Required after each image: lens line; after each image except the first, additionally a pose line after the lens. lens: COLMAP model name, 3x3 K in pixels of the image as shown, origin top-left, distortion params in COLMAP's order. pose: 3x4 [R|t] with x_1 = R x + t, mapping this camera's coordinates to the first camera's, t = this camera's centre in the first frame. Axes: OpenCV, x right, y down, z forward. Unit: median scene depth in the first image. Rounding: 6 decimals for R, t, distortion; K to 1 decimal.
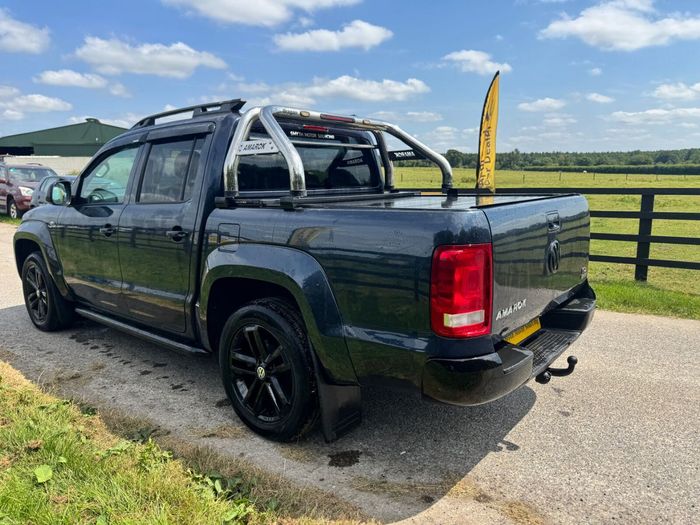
lens RADIAL K [[502.8, 0, 346.0], [0, 502.8, 255.9], [0, 0, 1]] dist [0.030435, -0.036925]
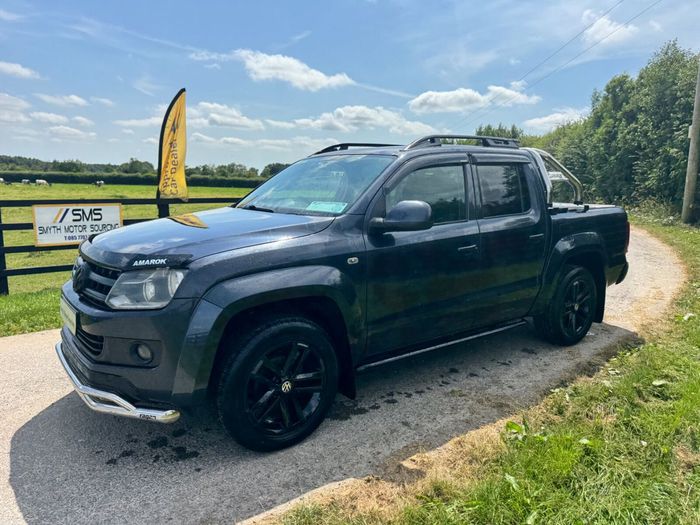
lens RADIAL K [[498.5, 0, 342.8], [0, 498.5, 262.7], [0, 0, 1]] dist [0.035384, -0.046139]
pose [[0.220155, -0.141842, 0.965097, -1.505759], [0.138437, 0.983901, 0.113026, -0.170601], [-0.965591, 0.108722, 0.236247, 1.022627]]
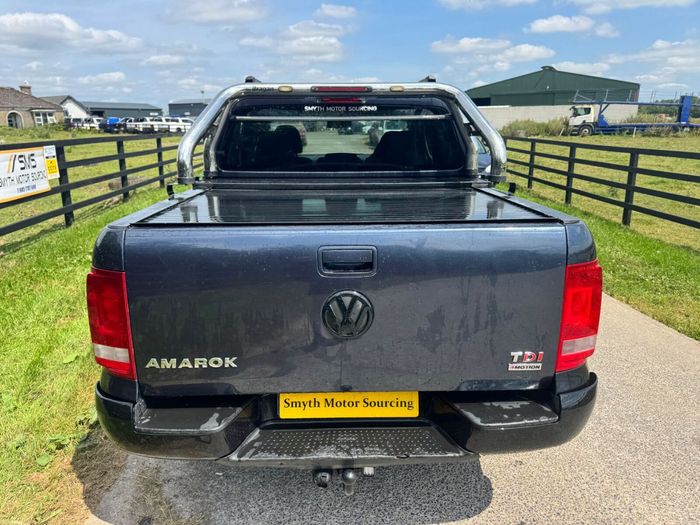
lens RADIAL K [[498.5, 0, 342.8], [0, 498.5, 262.7], [0, 0, 1]] dist [0.035384, -0.046139]
pose [[0.651763, 0.204887, -0.730223, 0.611206], [-0.119528, 0.978535, 0.167873, -0.120753], [0.748944, -0.022132, 0.662263, 0.410872]]
